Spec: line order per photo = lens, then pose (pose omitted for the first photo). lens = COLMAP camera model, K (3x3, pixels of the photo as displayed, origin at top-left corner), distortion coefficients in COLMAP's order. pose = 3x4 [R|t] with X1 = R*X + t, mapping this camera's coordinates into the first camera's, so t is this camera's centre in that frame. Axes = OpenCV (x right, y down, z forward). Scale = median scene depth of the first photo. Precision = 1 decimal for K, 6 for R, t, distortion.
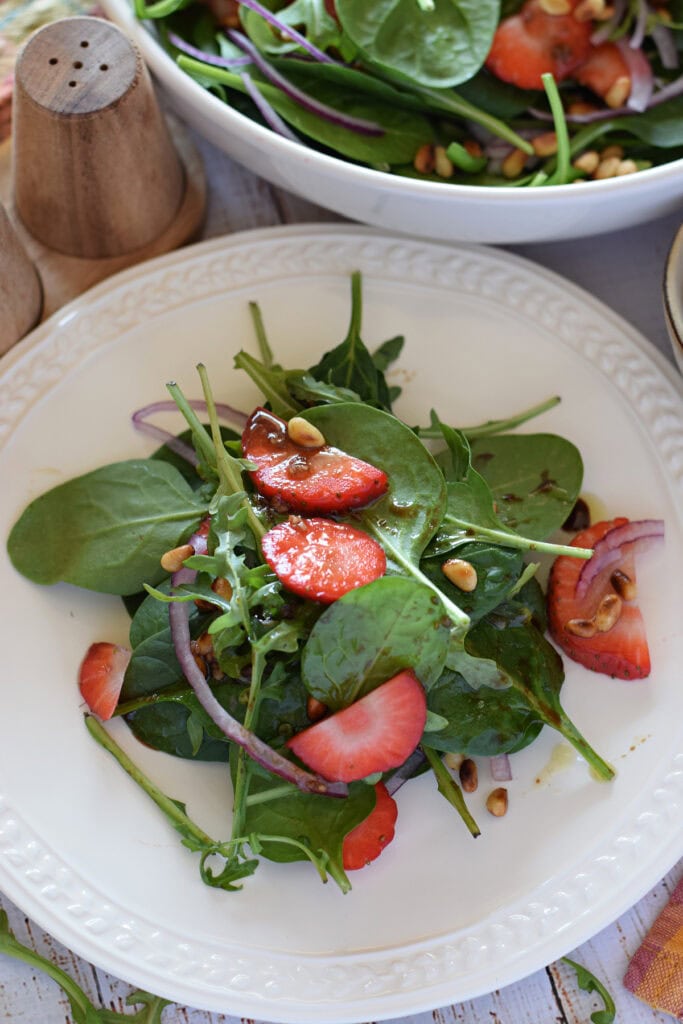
lens RADIAL K [[2362.3, 0, 341.5], [0, 2362.3, 512.0], [0, 0, 1]] dist [-0.137106, -0.044948]
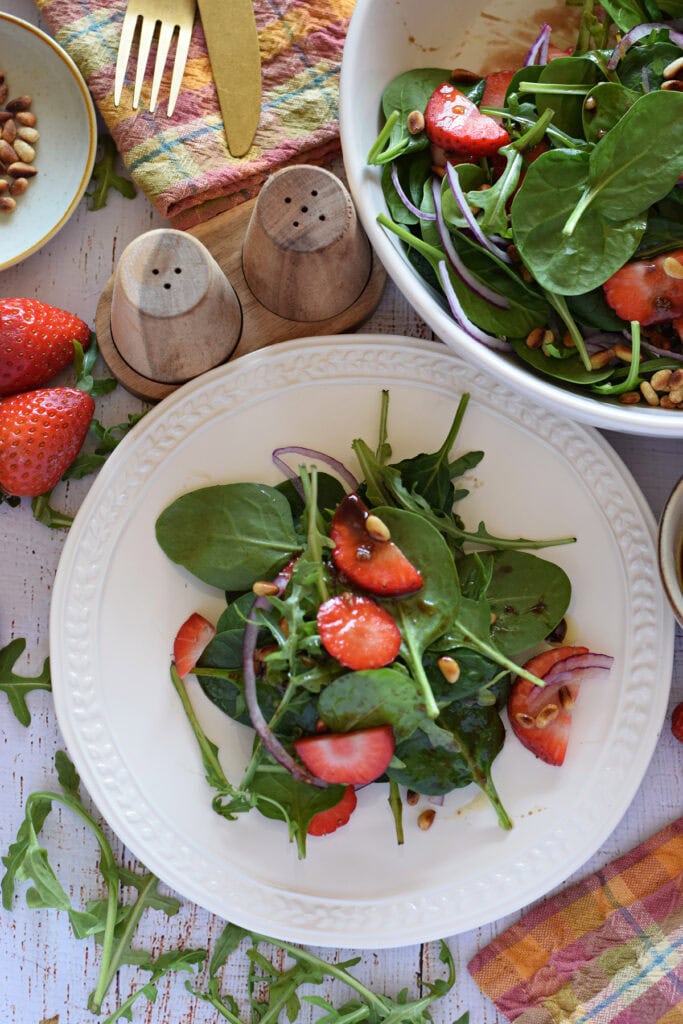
lens RADIAL K [[2362.3, 0, 341.5], [0, 2362.3, 512.0], [0, 0, 1]] dist [-0.137106, -0.044948]
pose [[0.947143, 0.316285, -0.053699, 0.035452], [-0.295804, 0.925783, 0.235429, -0.367960], [0.124176, -0.207101, 0.970407, -0.347765]]
